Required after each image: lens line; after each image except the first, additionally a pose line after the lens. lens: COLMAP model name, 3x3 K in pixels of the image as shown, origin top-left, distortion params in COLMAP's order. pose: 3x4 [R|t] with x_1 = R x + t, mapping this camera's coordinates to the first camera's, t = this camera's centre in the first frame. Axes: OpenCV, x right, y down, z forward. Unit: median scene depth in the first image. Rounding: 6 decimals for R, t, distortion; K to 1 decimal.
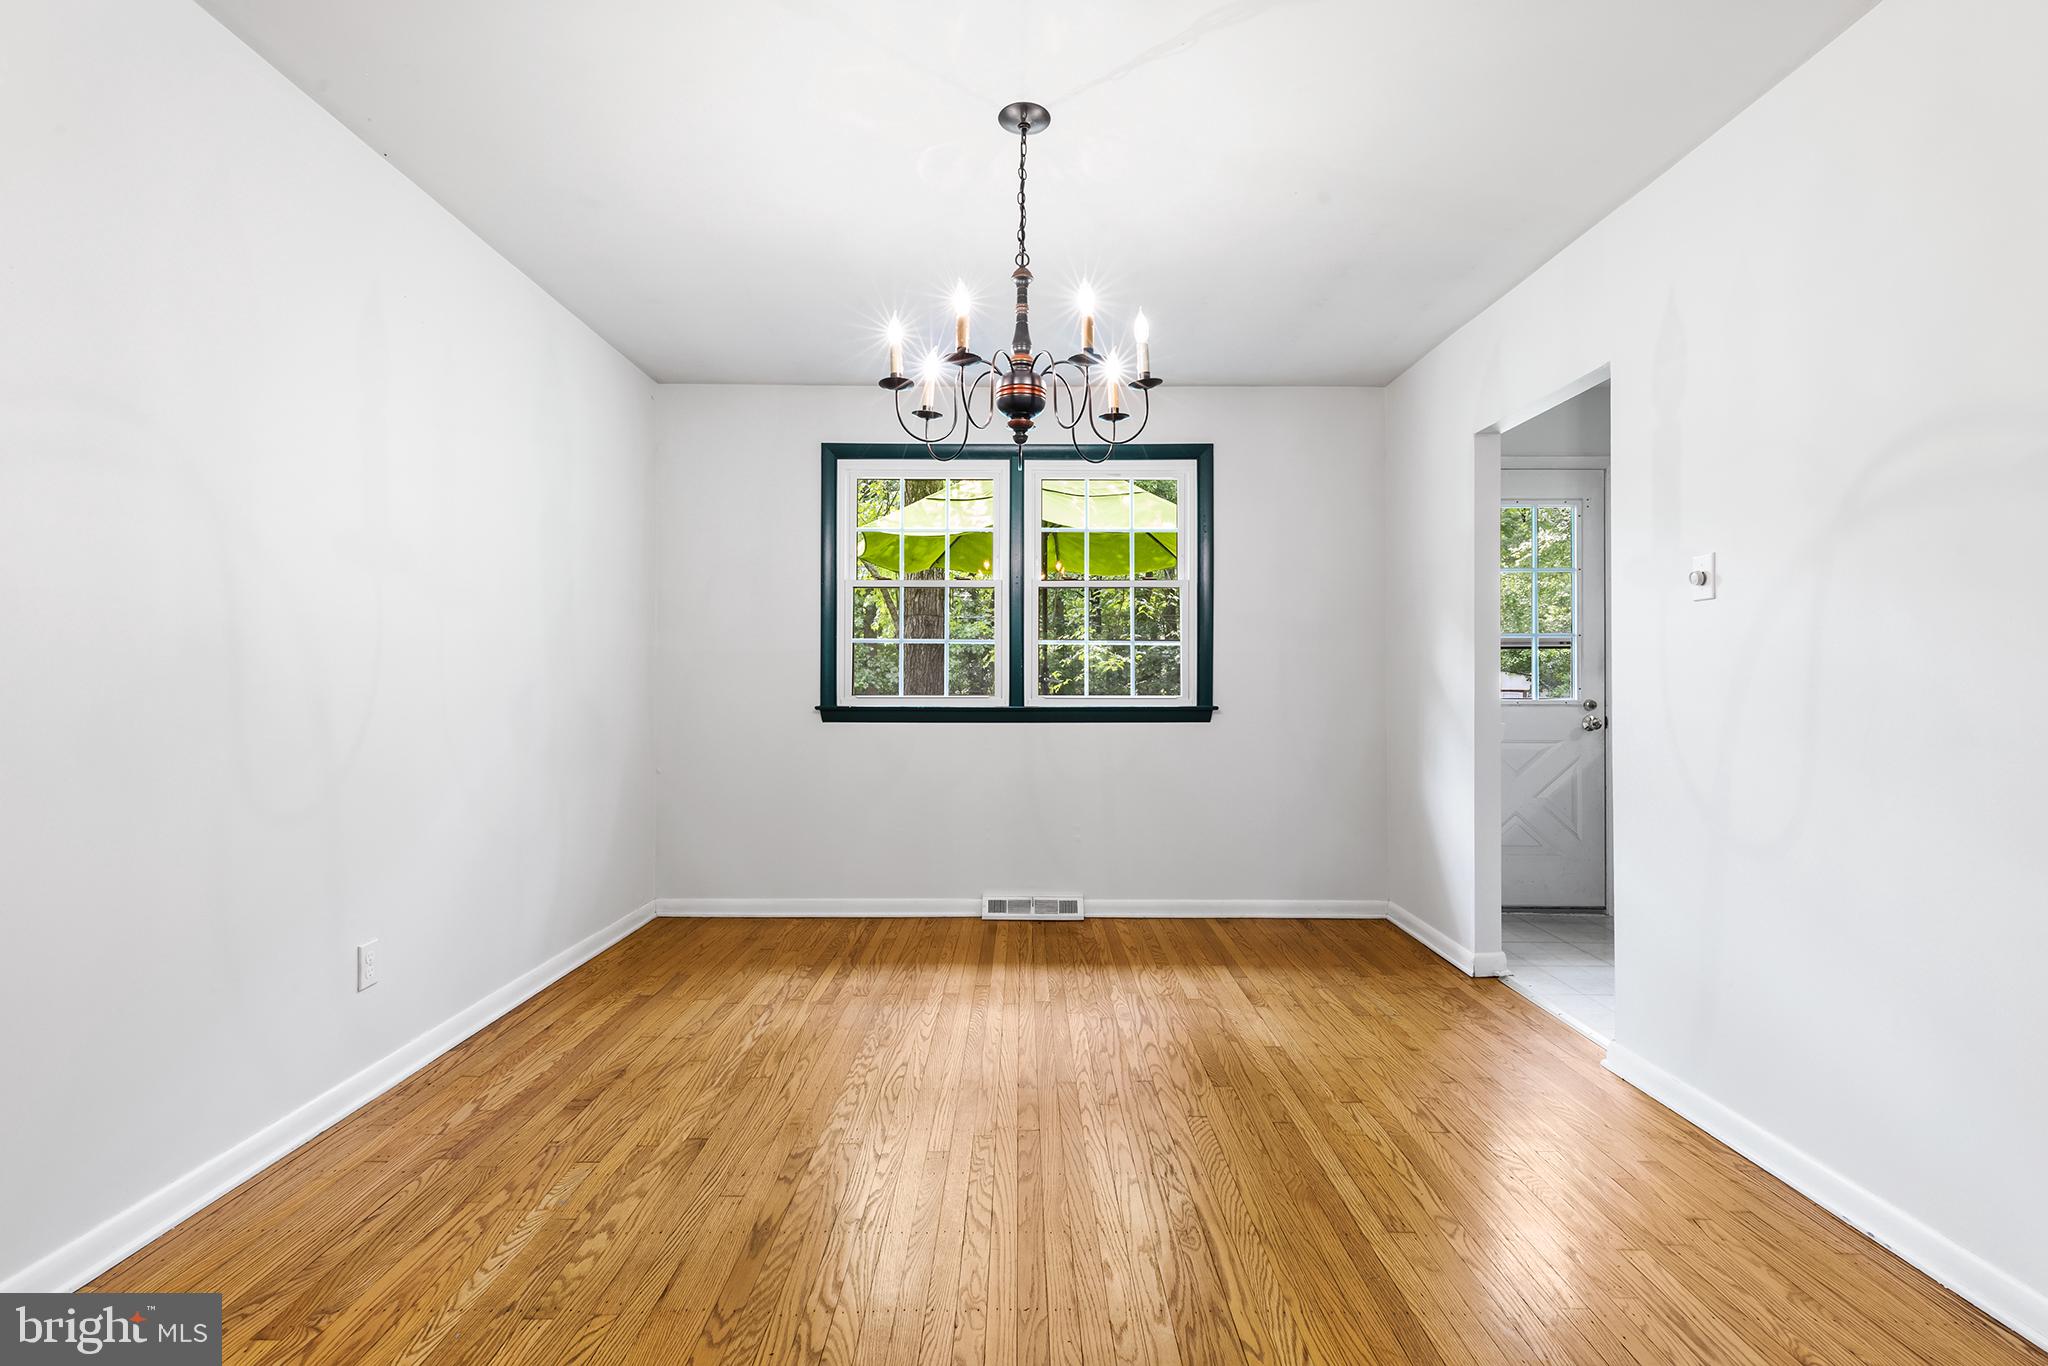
lens RADIAL K [[916.9, 0, 1018.9], [0, 916.9, 669.7], [0, 0, 1]] dist [0.005229, -0.001868]
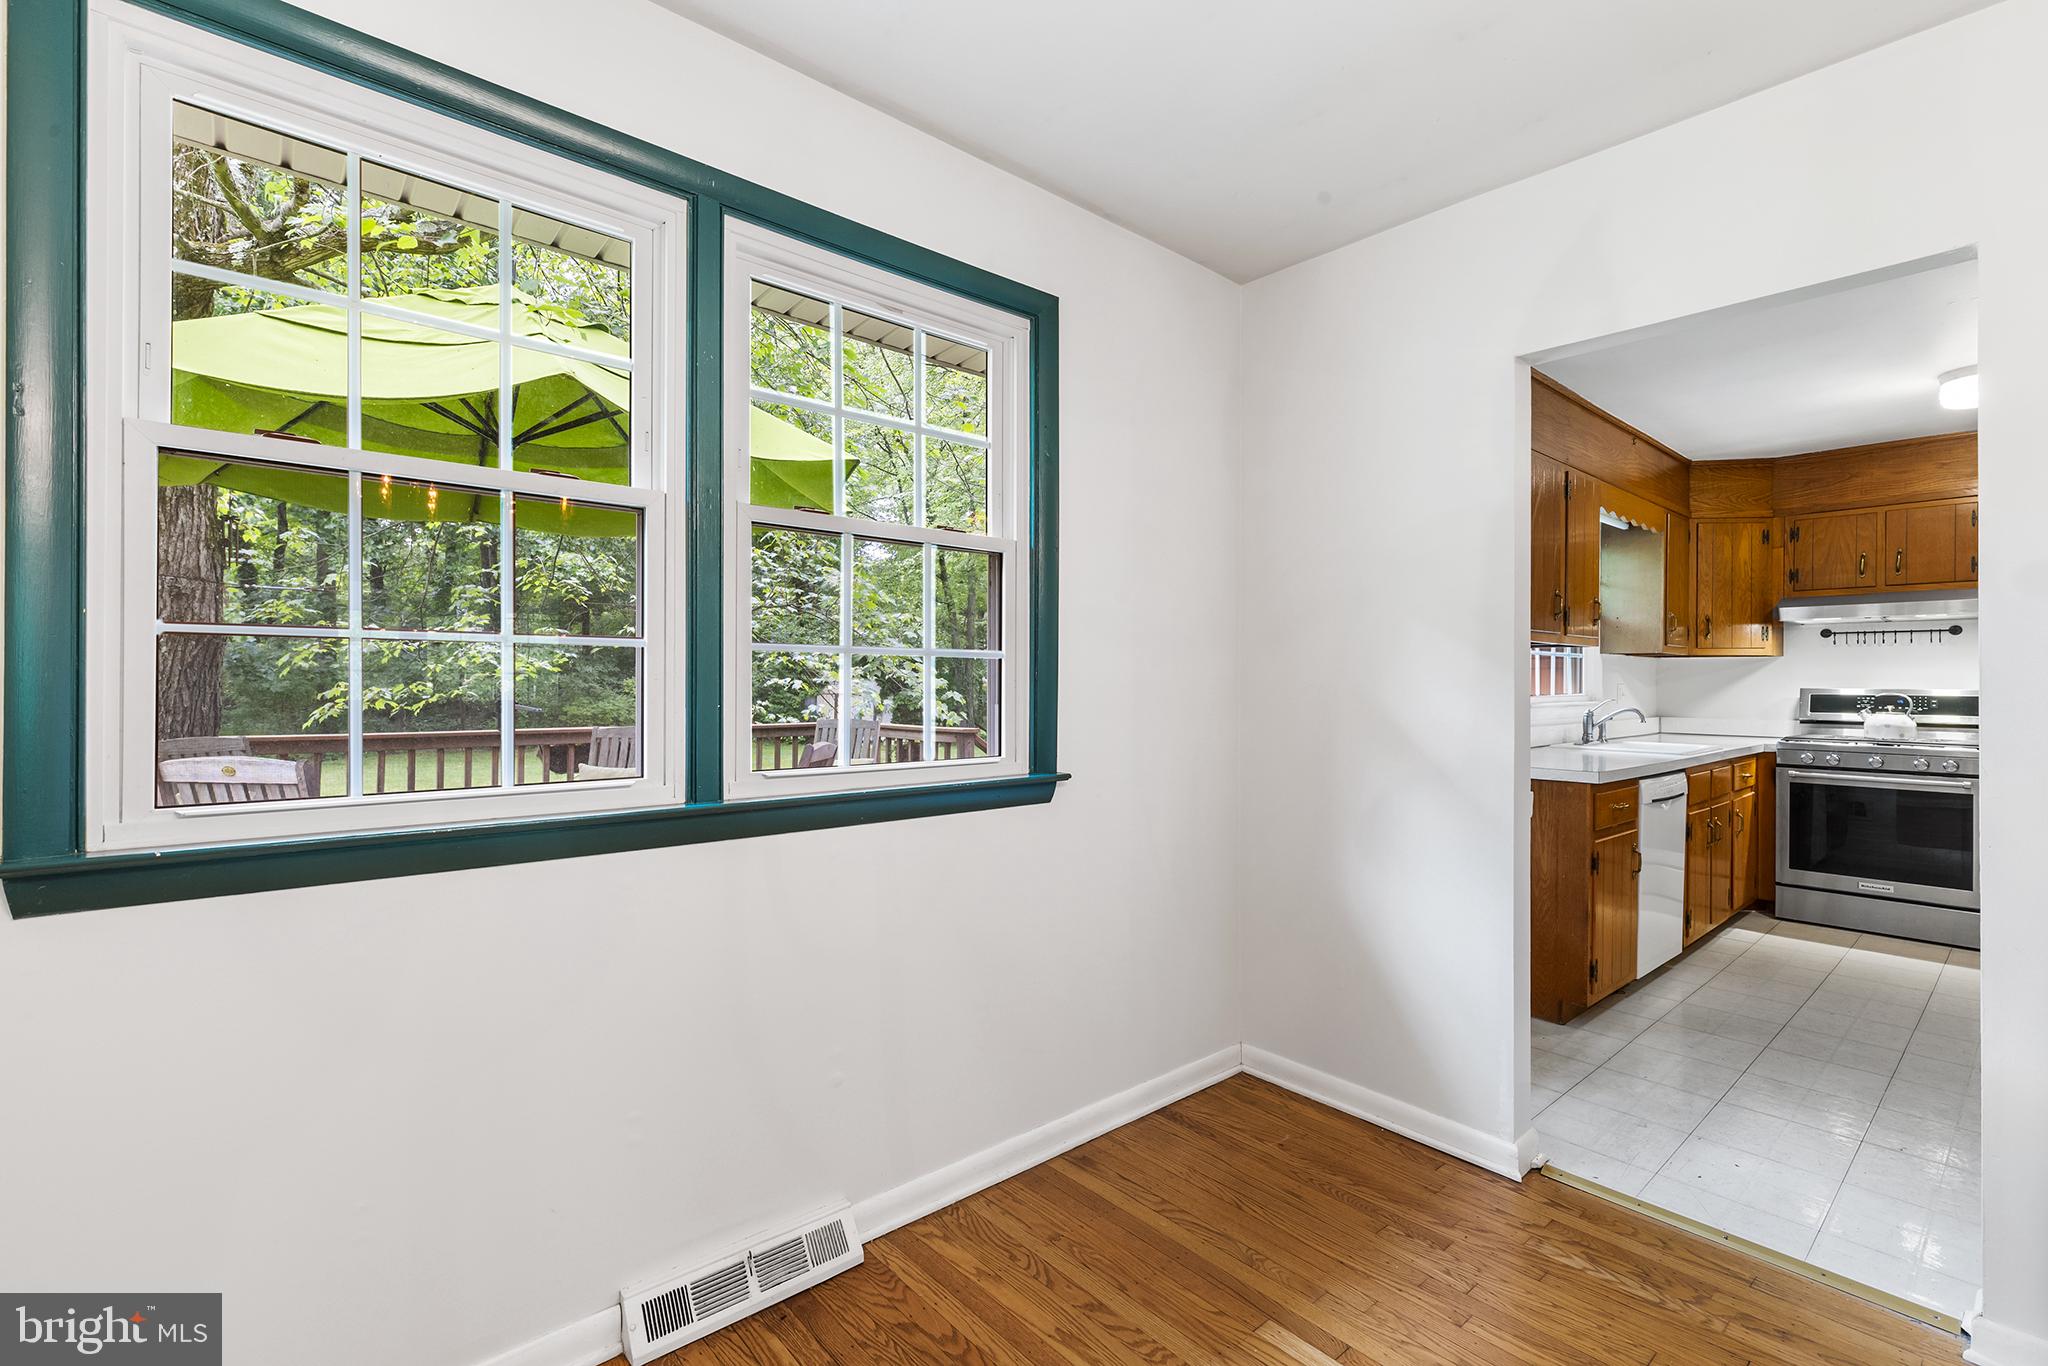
lens RADIAL K [[916.9, 0, 1026.1], [0, 916.9, 684.8], [0, 0, 1]] dist [0.005229, -0.001868]
pose [[0.751303, 0.001883, 0.659955, -0.189931], [-0.013290, 0.999836, 0.012277, -0.023083], [-0.659824, -0.017994, 0.751205, 0.675281]]
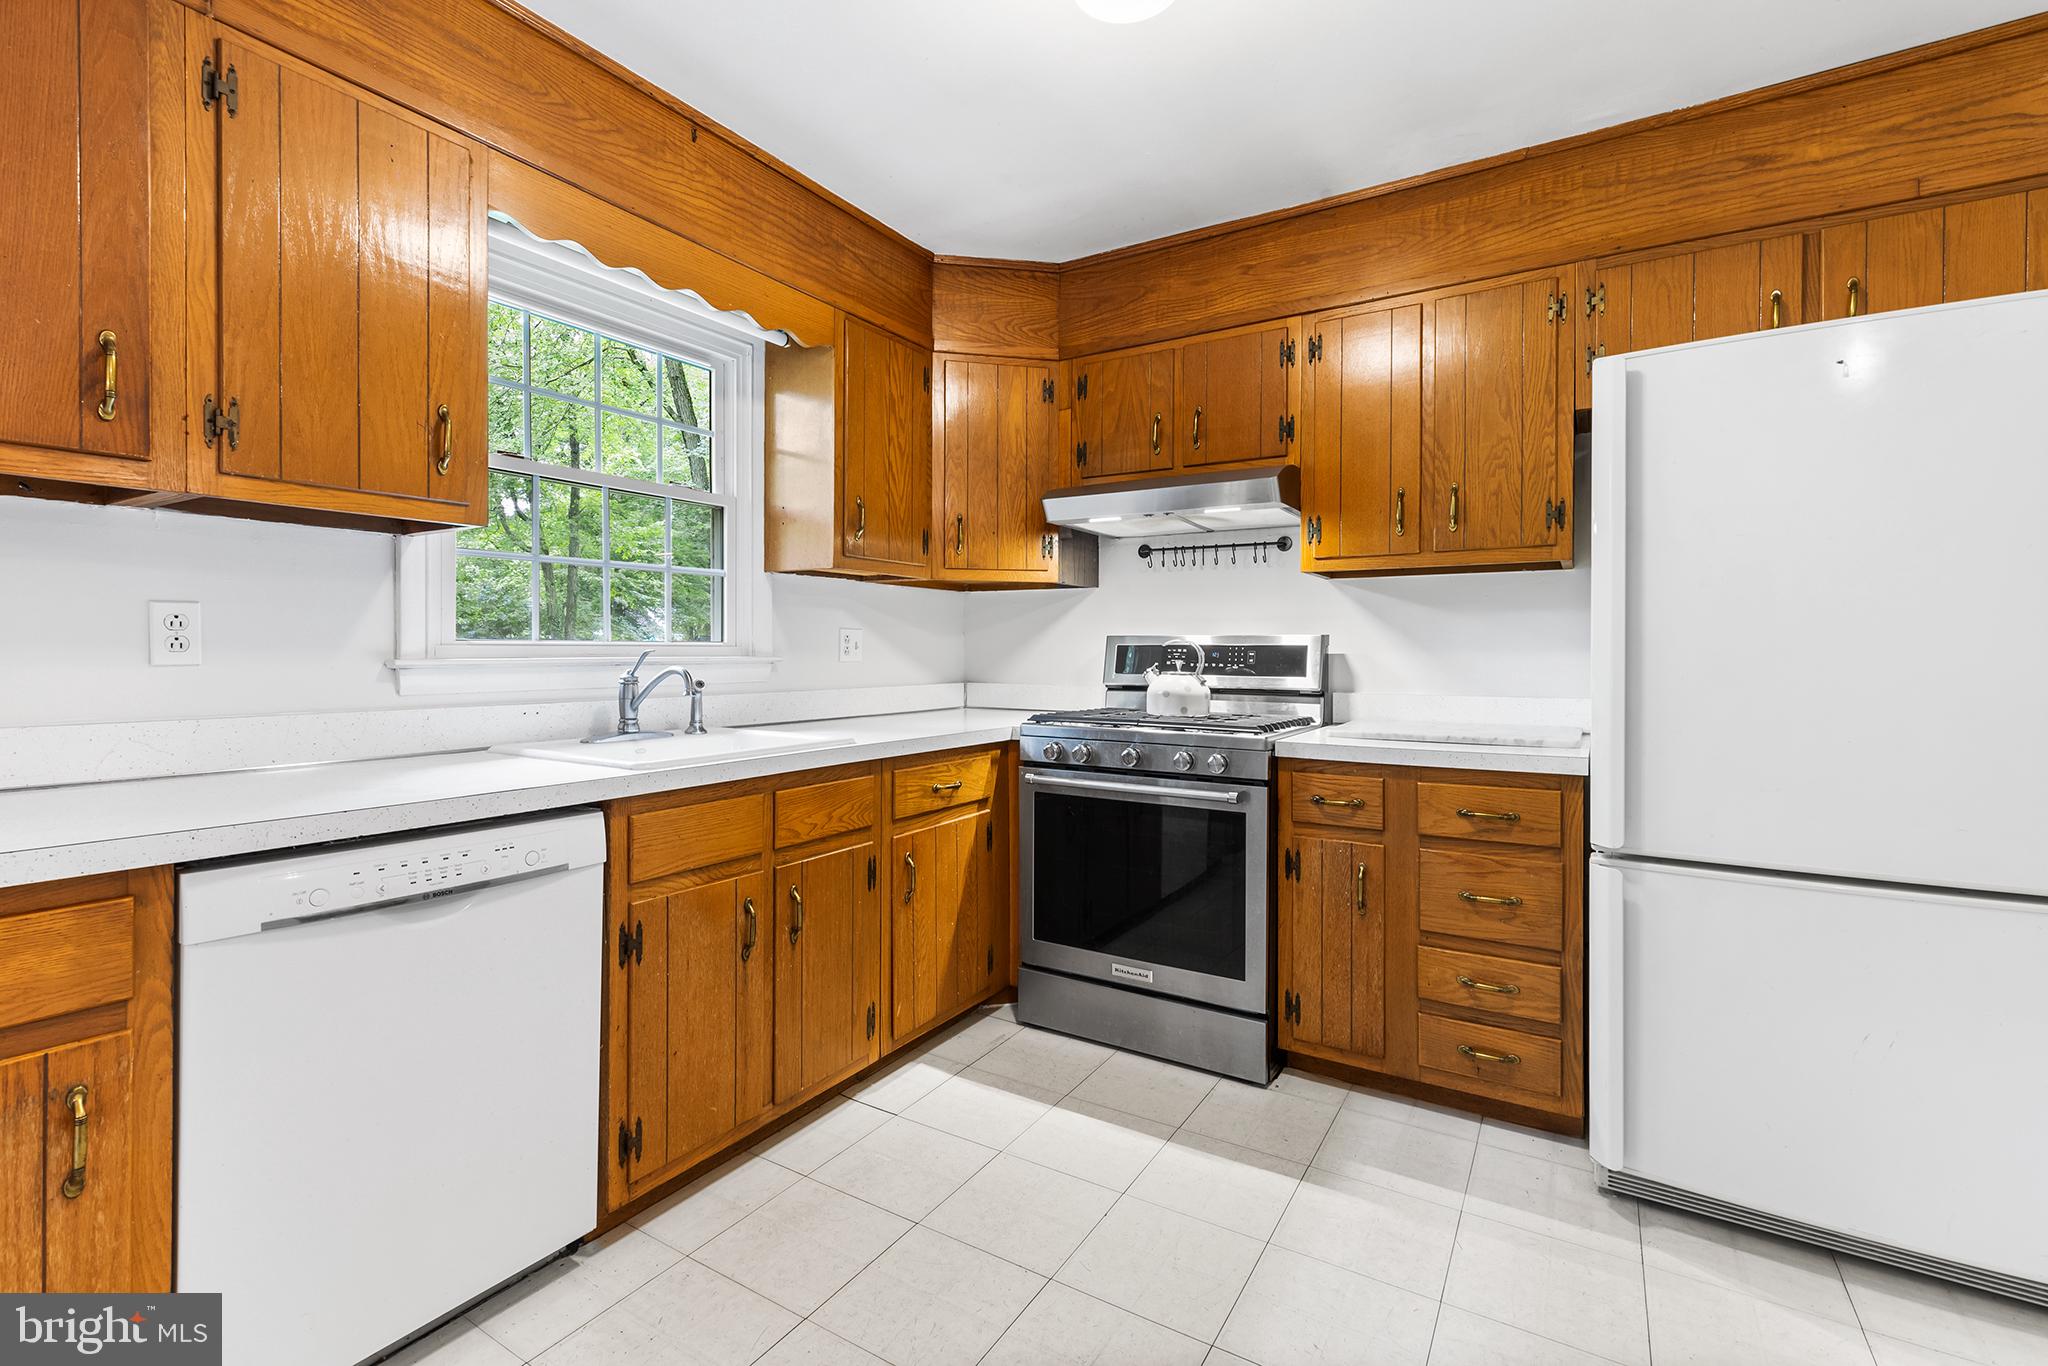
lens RADIAL K [[916.9, 0, 1028.8], [0, 916.9, 657.6], [0, 0, 1]] dist [0.005229, -0.001868]
pose [[0.521703, -0.002749, 0.853123, 0.784587], [-0.015297, 0.999804, 0.012576, -0.005559], [-0.852990, -0.019611, 0.521559, 0.551705]]
